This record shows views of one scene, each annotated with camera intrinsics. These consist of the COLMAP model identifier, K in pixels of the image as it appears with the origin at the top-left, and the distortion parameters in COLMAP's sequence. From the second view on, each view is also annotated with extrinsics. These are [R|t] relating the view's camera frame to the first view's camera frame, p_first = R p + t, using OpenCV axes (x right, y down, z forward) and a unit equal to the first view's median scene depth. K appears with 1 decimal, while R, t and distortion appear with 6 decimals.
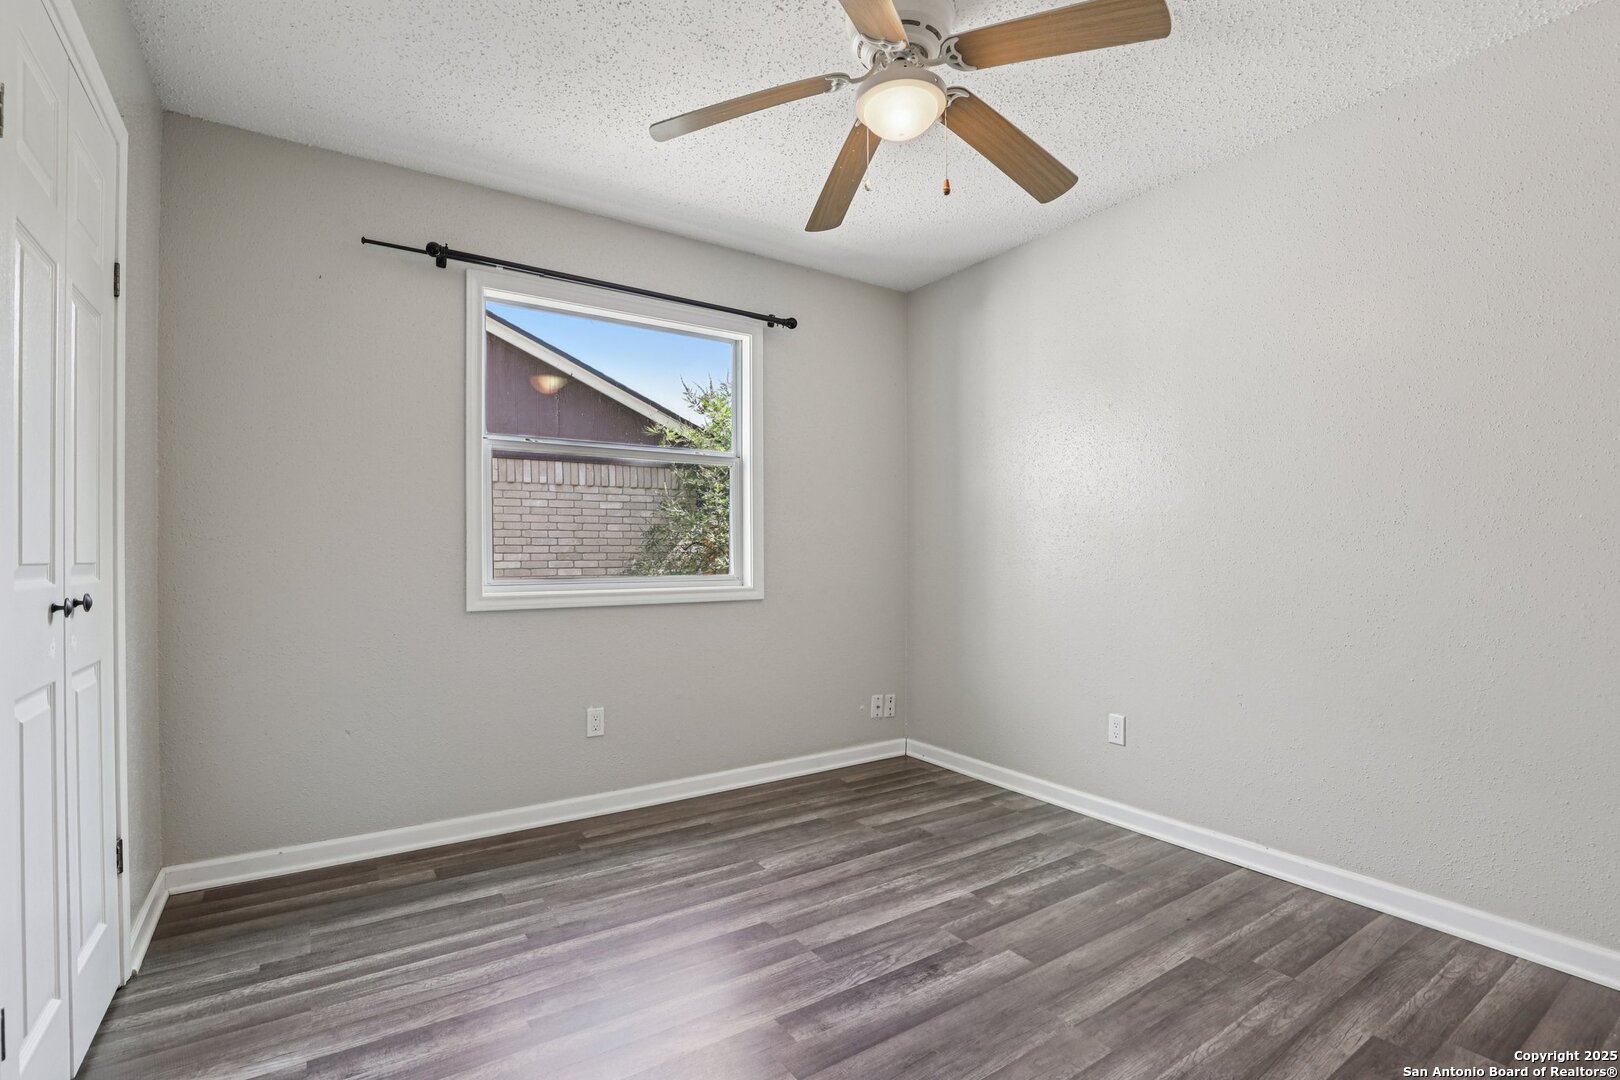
lens RADIAL K [[757.5, 0, 804.3], [0, 757.5, 545.3], [0, 0, 1]] dist [-0.036202, 0.008575]
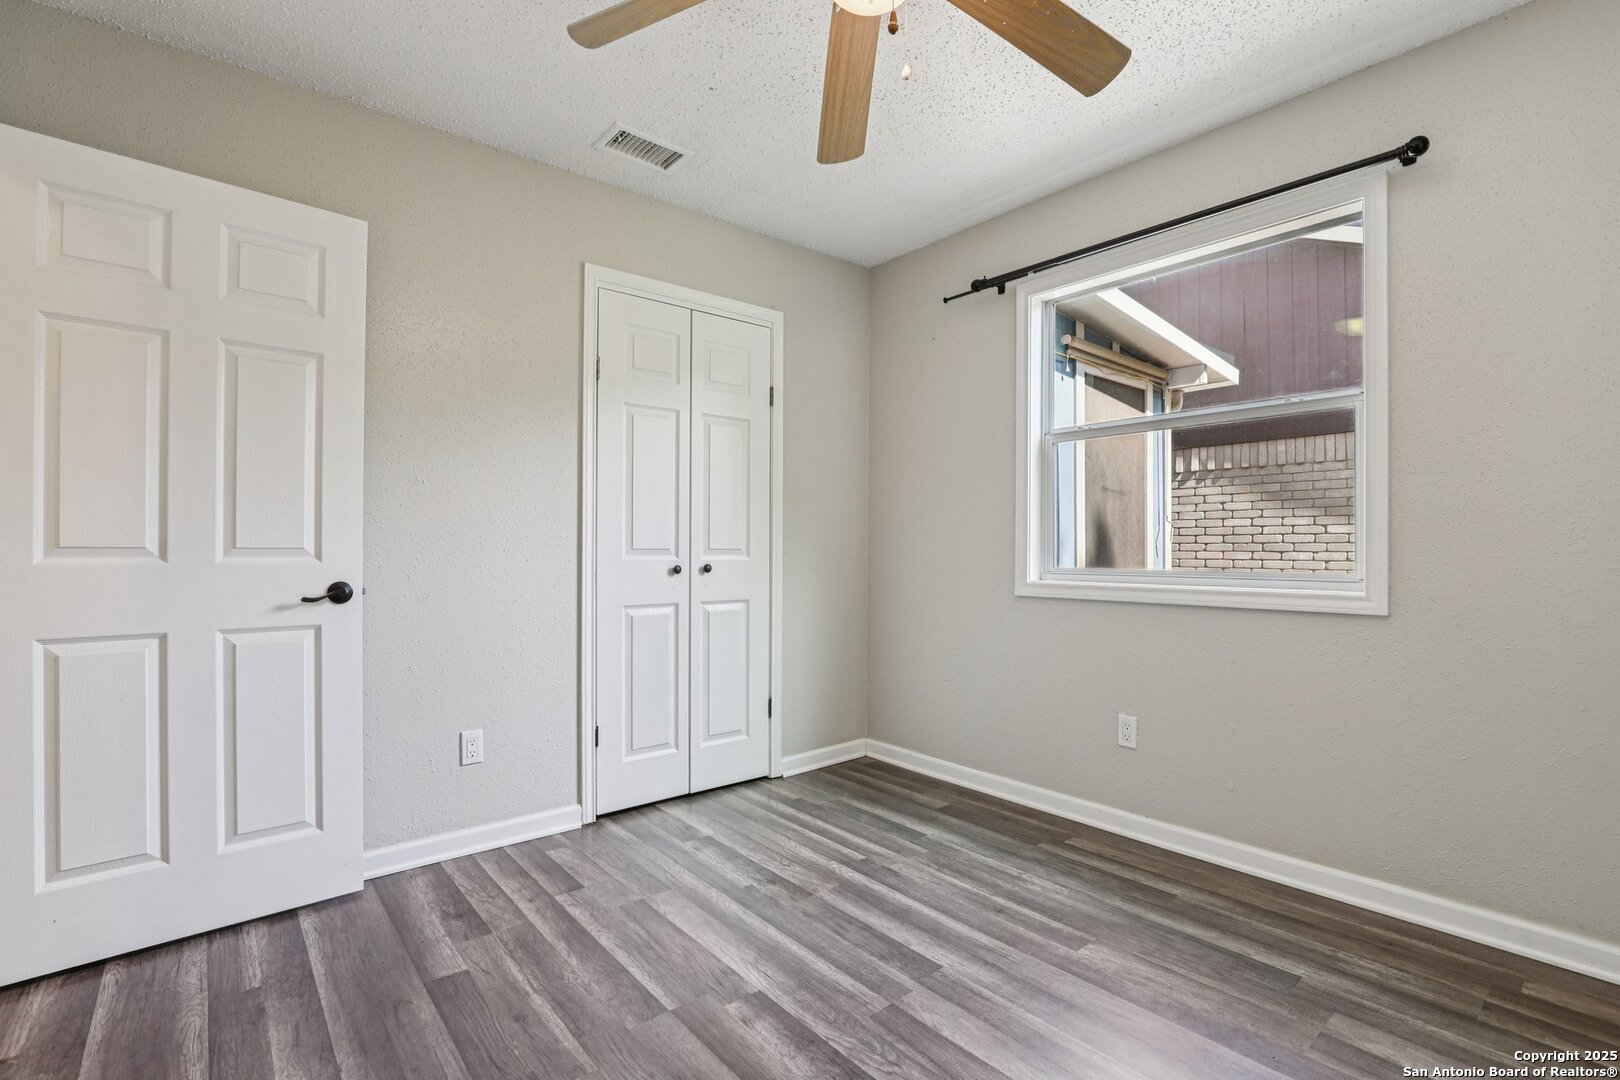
lens RADIAL K [[757.5, 0, 857.6], [0, 757.5, 540.4], [0, 0, 1]] dist [-0.036202, 0.008575]
pose [[0.130125, -0.007847, -0.991467, 0.655520], [0.004637, 0.999963, -0.007306, 0.014901], [0.991487, -0.003647, 0.130157, 0.655701]]
